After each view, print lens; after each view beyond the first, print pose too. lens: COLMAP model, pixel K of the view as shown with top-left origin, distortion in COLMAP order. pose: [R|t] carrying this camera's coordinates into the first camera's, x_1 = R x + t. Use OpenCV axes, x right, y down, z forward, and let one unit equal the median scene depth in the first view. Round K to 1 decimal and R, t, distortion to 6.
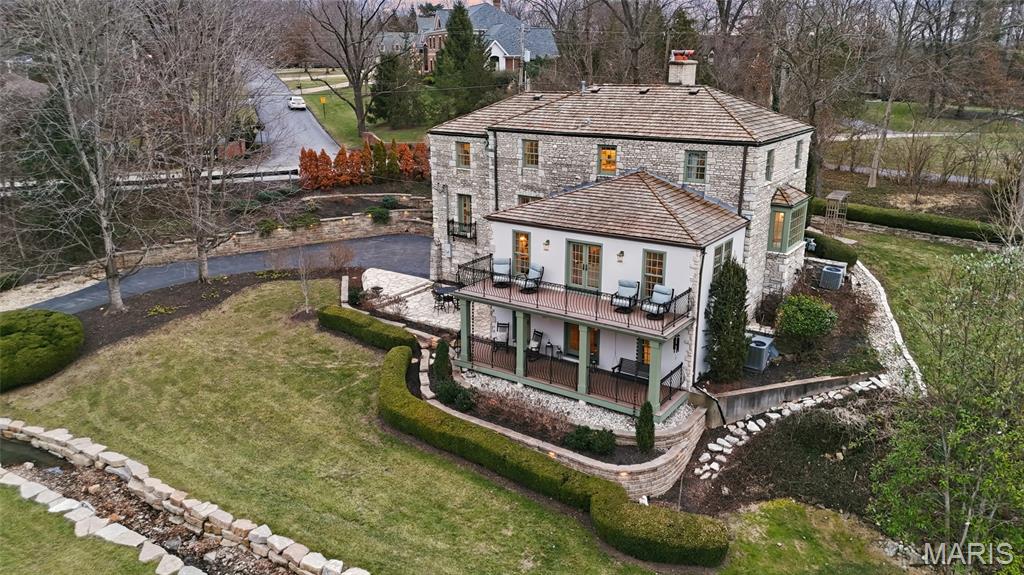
lens RADIAL K [[746.9, 0, 513.7], [0, 746.9, 291.3], [0, 0, 1]] dist [0.114551, -0.148539]
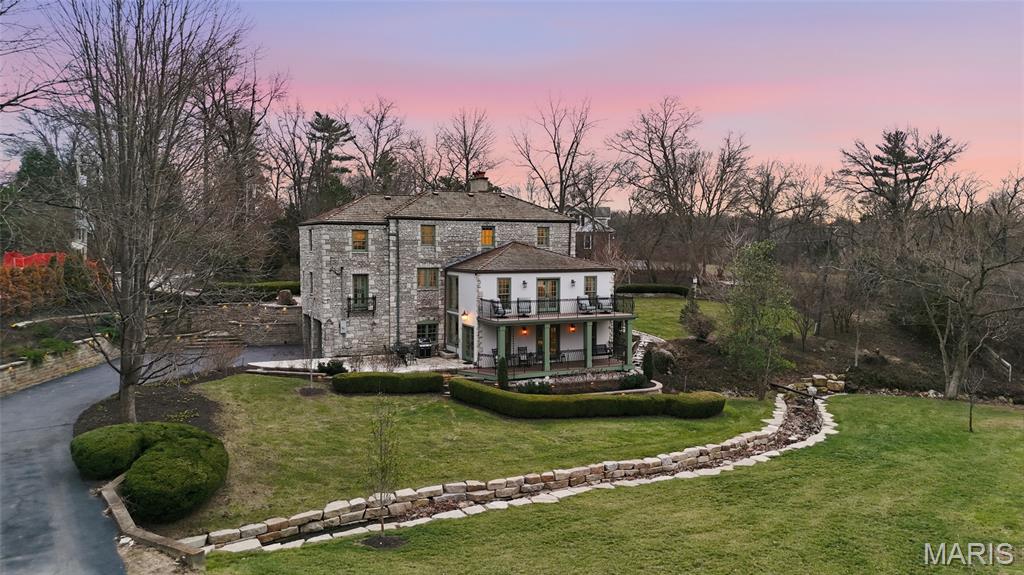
lens RADIAL K [[746.9, 0, 513.7], [0, 746.9, 291.3], [0, 0, 1]] dist [0.114551, -0.148539]
pose [[0.486144, -0.053484, 0.872240, -1.133261], [0.251915, 0.964331, -0.081274, 0.059105], [-0.836781, 0.259241, 0.482277, 0.289938]]
